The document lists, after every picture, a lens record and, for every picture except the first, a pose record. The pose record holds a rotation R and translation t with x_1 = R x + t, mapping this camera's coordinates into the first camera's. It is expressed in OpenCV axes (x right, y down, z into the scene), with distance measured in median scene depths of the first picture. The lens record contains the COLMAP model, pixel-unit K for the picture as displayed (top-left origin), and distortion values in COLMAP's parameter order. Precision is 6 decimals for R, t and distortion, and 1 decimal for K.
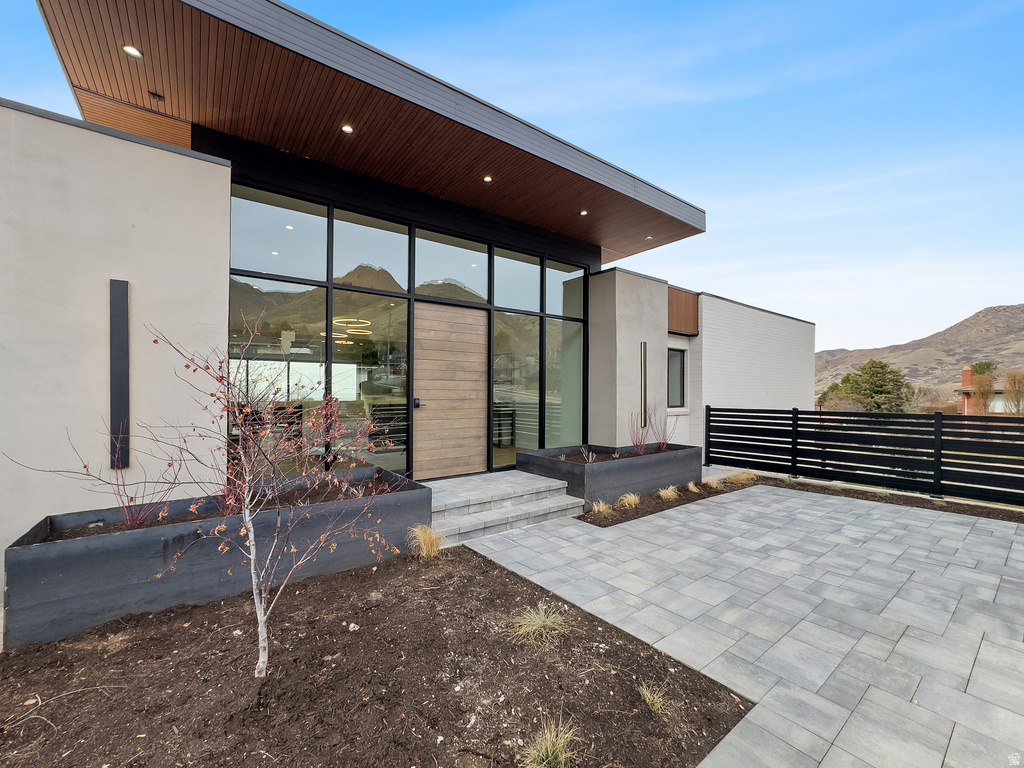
lens RADIAL K [[421.1, 0, 509.6], [0, 421.1, 397.0], [0, 0, 1]] dist [-0.027691, 0.011407]
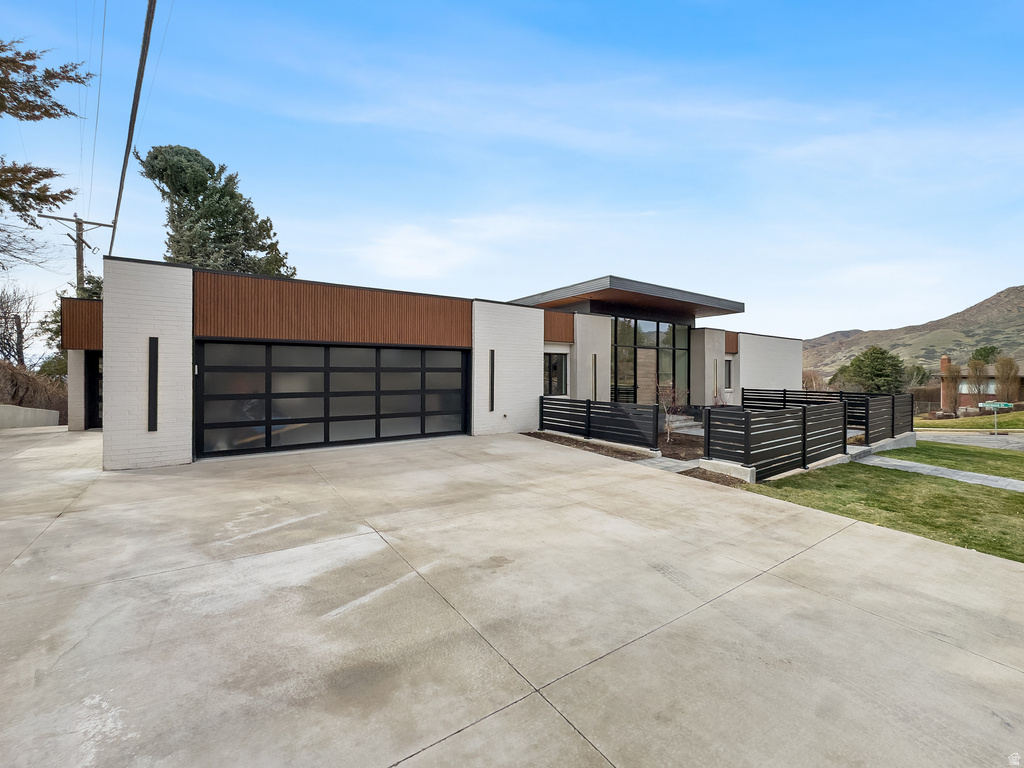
lens RADIAL K [[410.7, 0, 512.0], [0, 410.7, 384.0], [0, 0, 1]] dist [-0.000219, 0.000514]
pose [[0.999748, 0.003154, -0.022247, -0.953548], [-0.002796, 0.999866, 0.016115, -0.041882], [0.022295, -0.016048, 0.999623, -1.617878]]
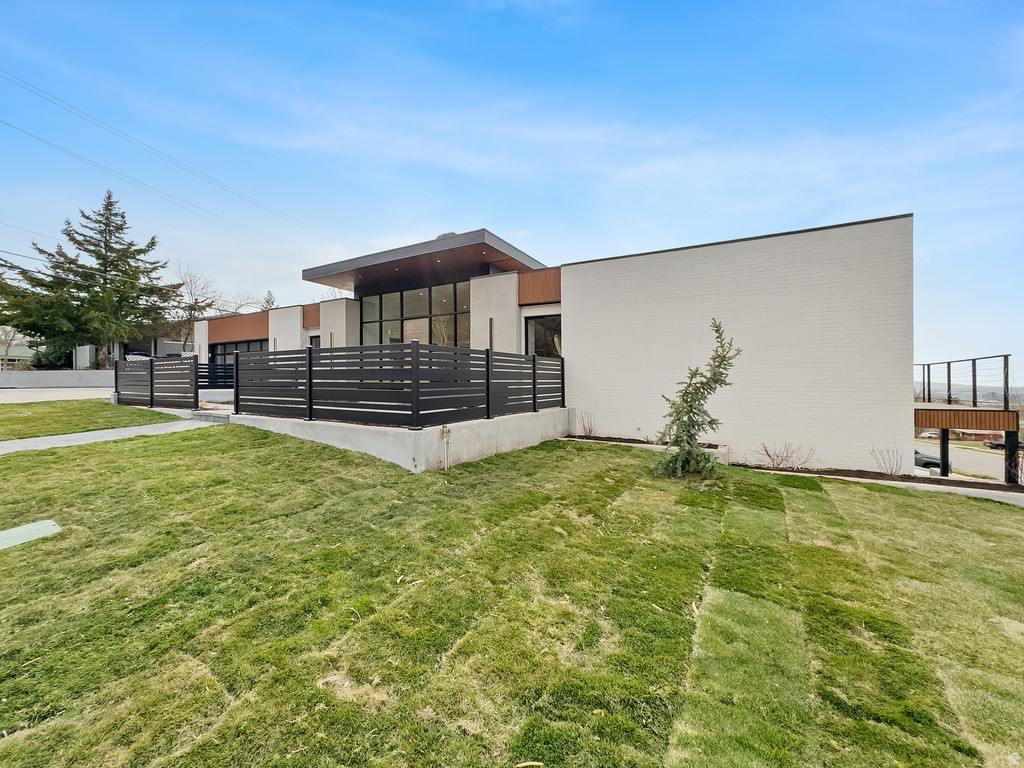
lens RADIAL K [[410.7, 0, 512.0], [0, 410.7, 384.0], [0, 0, 1]] dist [-0.000219, 0.000514]
pose [[0.393119, 0.010262, -0.919430, 2.337074], [-0.007430, 0.999941, 0.007983, 0.135991], [0.919458, 0.003693, 0.393172, 0.623727]]
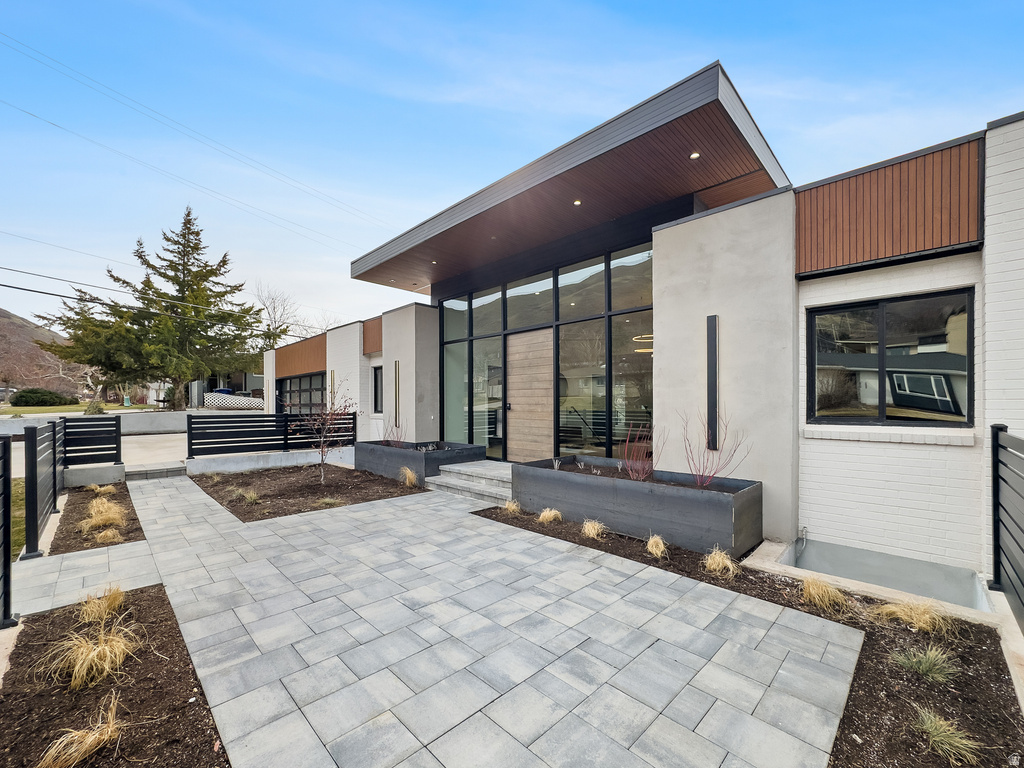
lens RADIAL K [[420.4, 0, 511.4], [0, 420.4, 406.7], [0, 0, 1]] dist [-0.009864, 0.000258]
pose [[0.139204, 0.008724, -0.990225, 1.198822], [-0.005174, 0.999954, 0.008082, 0.003498], [0.990250, 0.003999, 0.139243, 0.813082]]
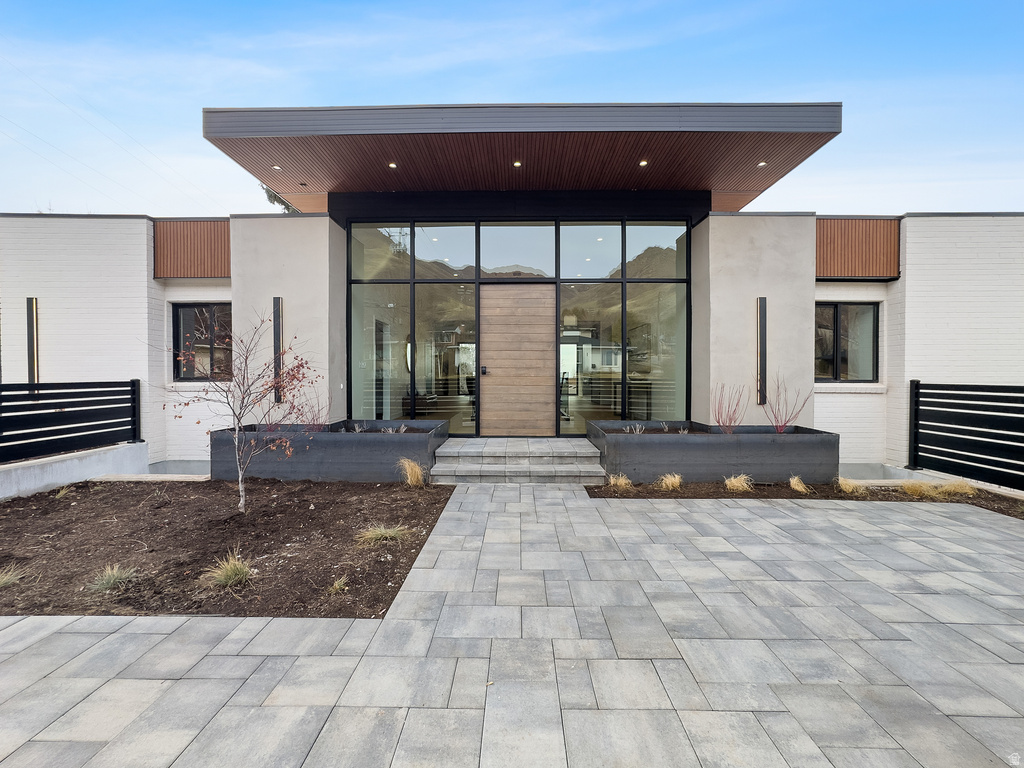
lens RADIAL K [[414.1, 0, 512.0], [0, 414.1, 384.0], [0, 0, 1]] dist [-0.032820, 0.014622]
pose [[0.791811, 0.018393, -0.610489, 0.555816], [-0.008611, 0.999783, 0.018953, 0.030117], [0.610706, -0.009750, 0.791798, 0.125587]]
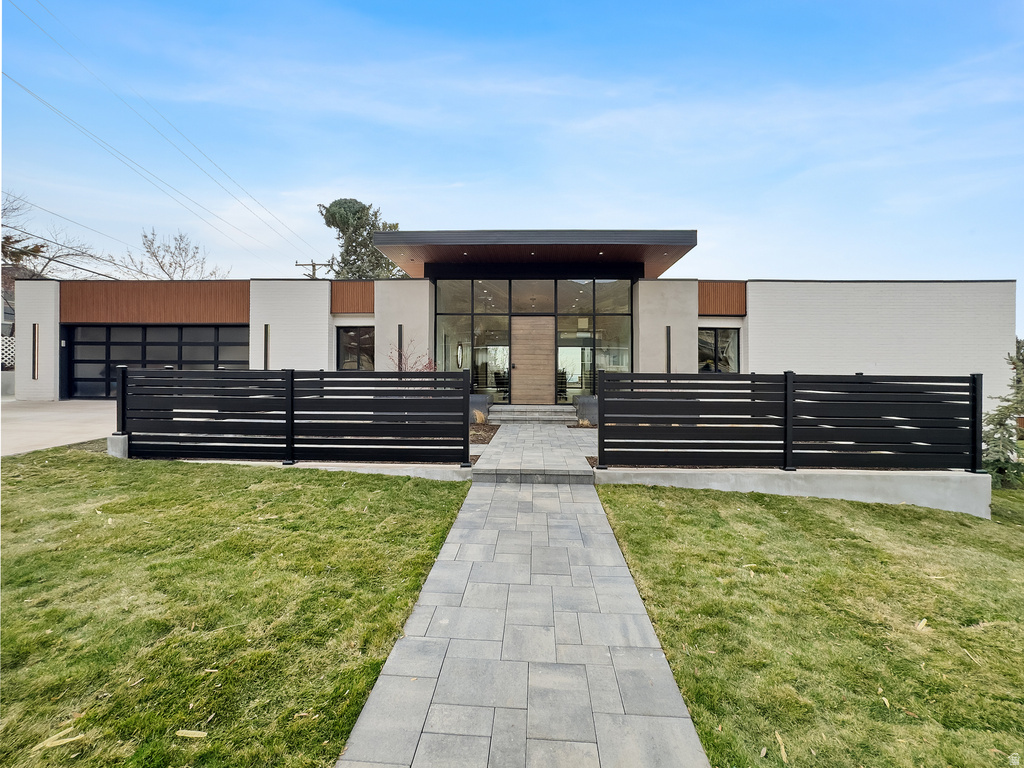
lens RADIAL K [[410.5, 0, 522.3], [0, 410.5, 378.3], [0, 0, 1]] dist [-0.011130, 0.000001]
pose [[0.783941, 0.017678, -0.620584, 1.058373], [-0.014459, 0.999843, 0.010216, 0.054036], [0.620667, 0.000965, 0.784074, -0.542274]]
